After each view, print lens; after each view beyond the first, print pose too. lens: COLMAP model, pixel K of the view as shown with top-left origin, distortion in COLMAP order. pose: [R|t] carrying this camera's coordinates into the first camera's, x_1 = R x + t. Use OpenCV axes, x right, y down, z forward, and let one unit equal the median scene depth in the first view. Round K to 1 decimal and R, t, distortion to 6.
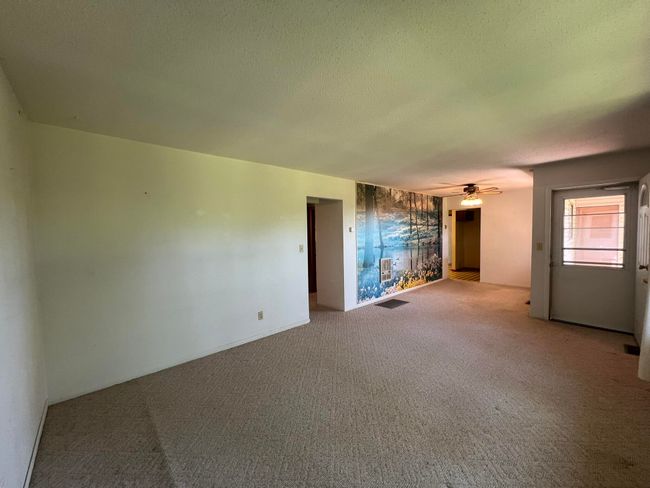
lens RADIAL K [[263.3, 0, 323.9], [0, 263.3, 242.5], [0, 0, 1]] dist [-0.004284, -0.000285]
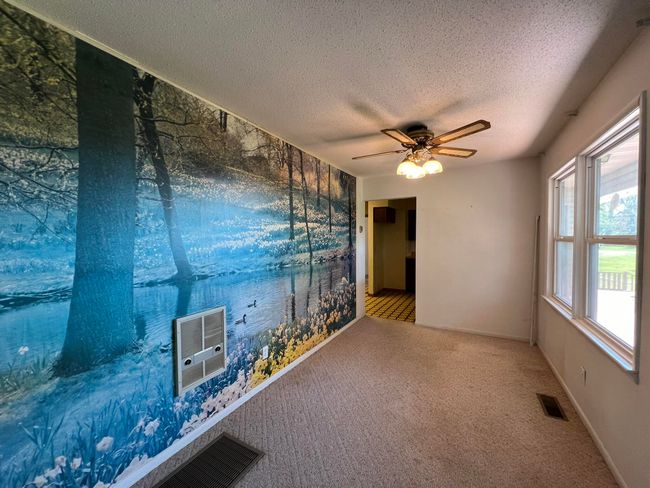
lens RADIAL K [[263.3, 0, 325.8], [0, 263.3, 244.0], [0, 0, 1]] dist [-0.004284, -0.000285]
pose [[0.950490, 0.004596, 0.310722, 0.250528], [0.002065, 0.999775, -0.021104, -0.016594], [-0.310750, 0.020701, 0.950266, 0.568730]]
